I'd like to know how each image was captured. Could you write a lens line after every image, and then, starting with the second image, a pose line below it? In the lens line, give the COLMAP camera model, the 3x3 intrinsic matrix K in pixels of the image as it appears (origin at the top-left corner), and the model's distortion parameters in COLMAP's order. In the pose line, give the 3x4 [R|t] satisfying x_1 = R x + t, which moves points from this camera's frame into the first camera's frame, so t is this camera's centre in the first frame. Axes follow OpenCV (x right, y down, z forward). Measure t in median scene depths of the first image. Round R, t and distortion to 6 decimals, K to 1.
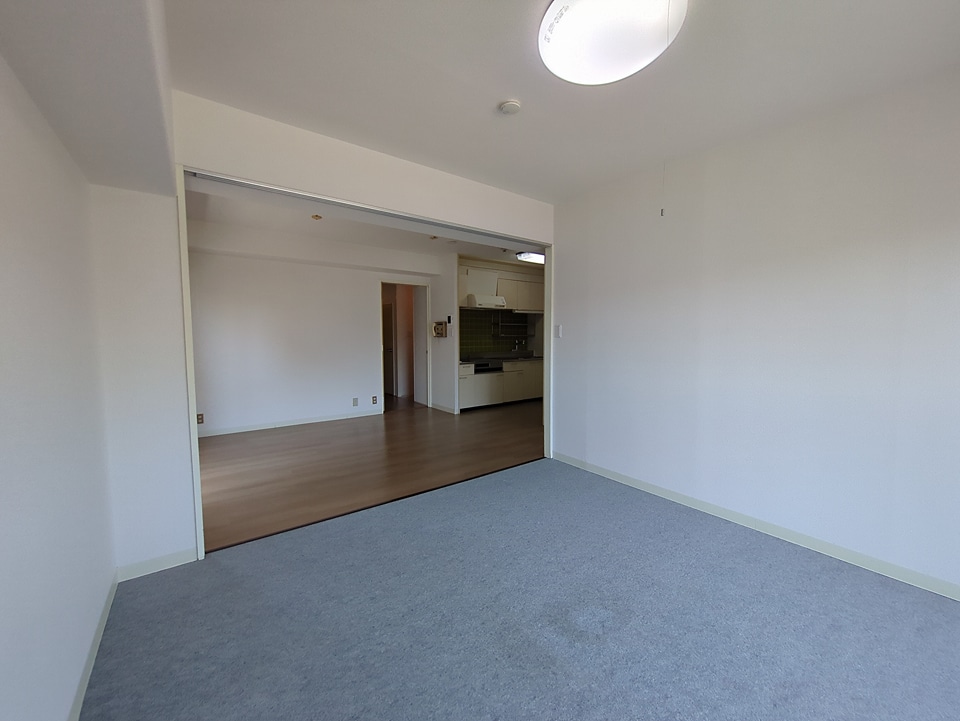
lens RADIAL K [[379.5, 0, 479.9], [0, 379.5, 359.7], [0, 0, 1]] dist [0.003350, -0.001159]
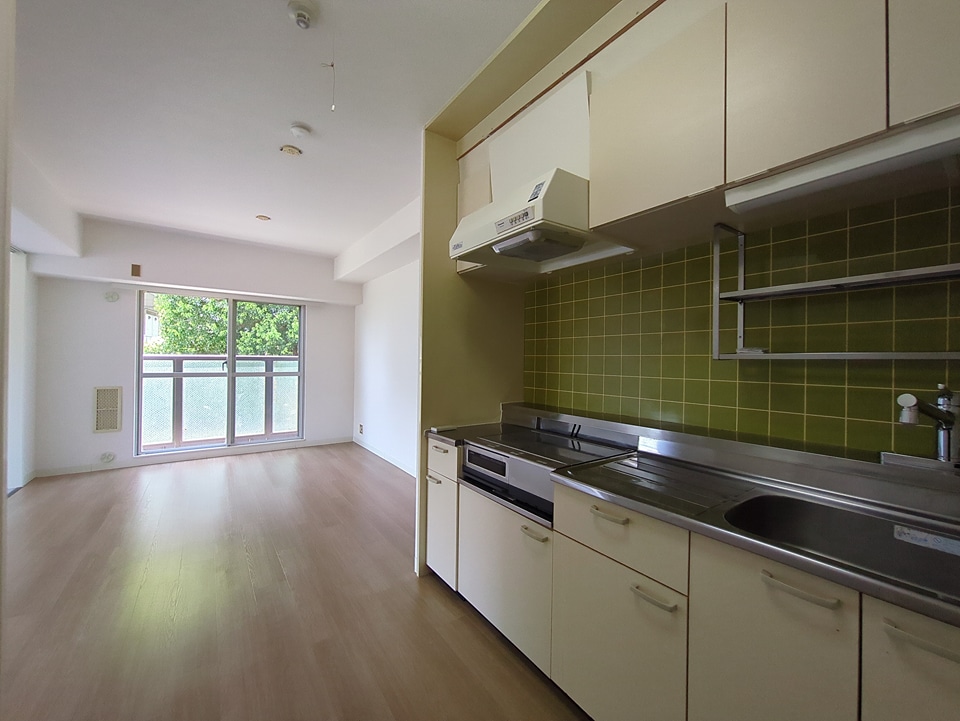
lens RADIAL K [[379.5, 0, 481.2], [0, 379.5, 359.0], [0, 0, 1]] dist [0.003350, -0.001159]
pose [[-0.032734, 0.004881, -0.999452, 0.285236], [-0.073736, 0.997251, 0.007285, -0.062191], [0.996740, 0.073934, -0.032284, 1.033744]]
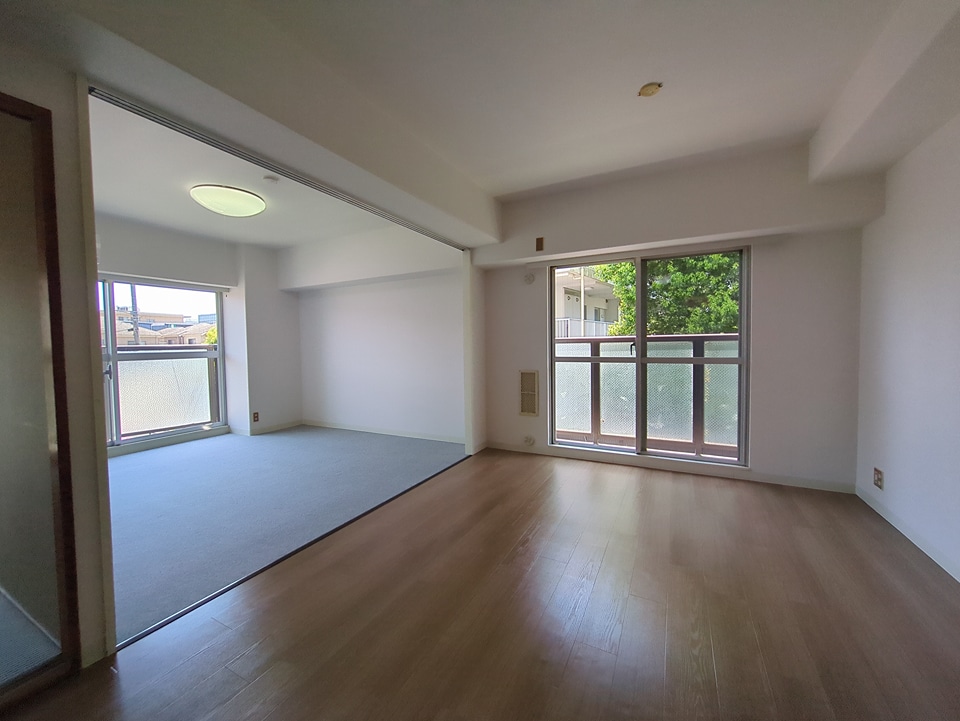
lens RADIAL K [[379.5, 0, 481.3], [0, 379.5, 359.4], [0, 0, 1]] dist [0.003350, -0.001159]
pose [[-0.907456, 0.035769, -0.418622, 0.048425], [-0.006804, 0.994988, 0.099767, -0.048421], [0.420092, 0.093382, -0.902664, 0.946196]]
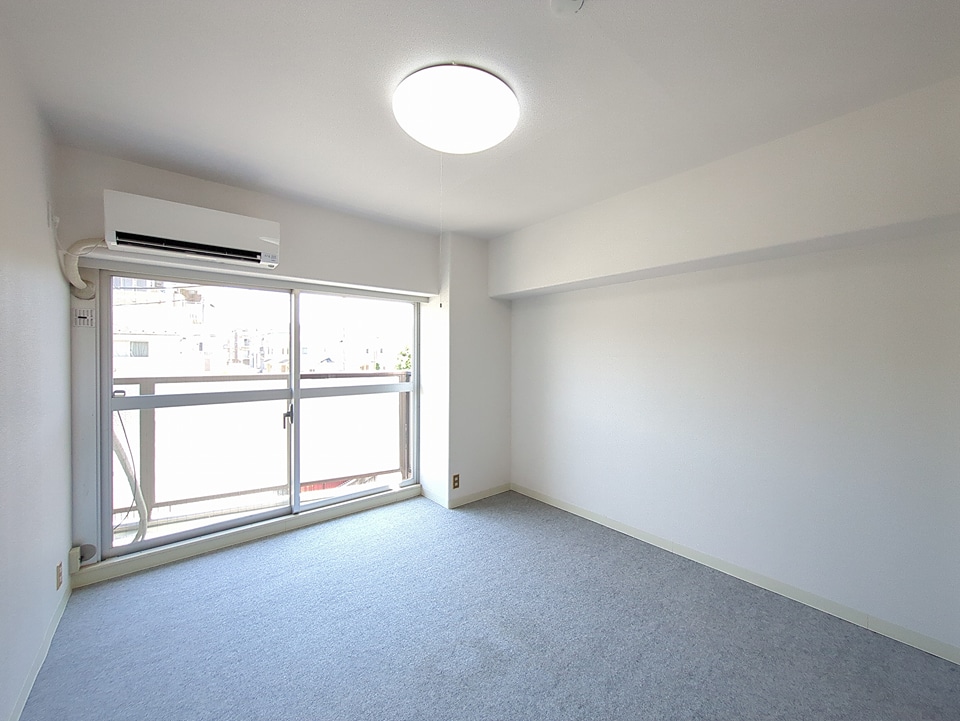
lens RADIAL K [[379.5, 0, 481.5], [0, 379.5, 362.3], [0, 0, 1]] dist [0.003350, -0.001159]
pose [[-0.999181, 0.001094, -0.040437, 0.147770], [-0.002123, 0.996839, 0.079419, -0.062931], [0.040396, 0.079440, -0.996021, 0.512235]]
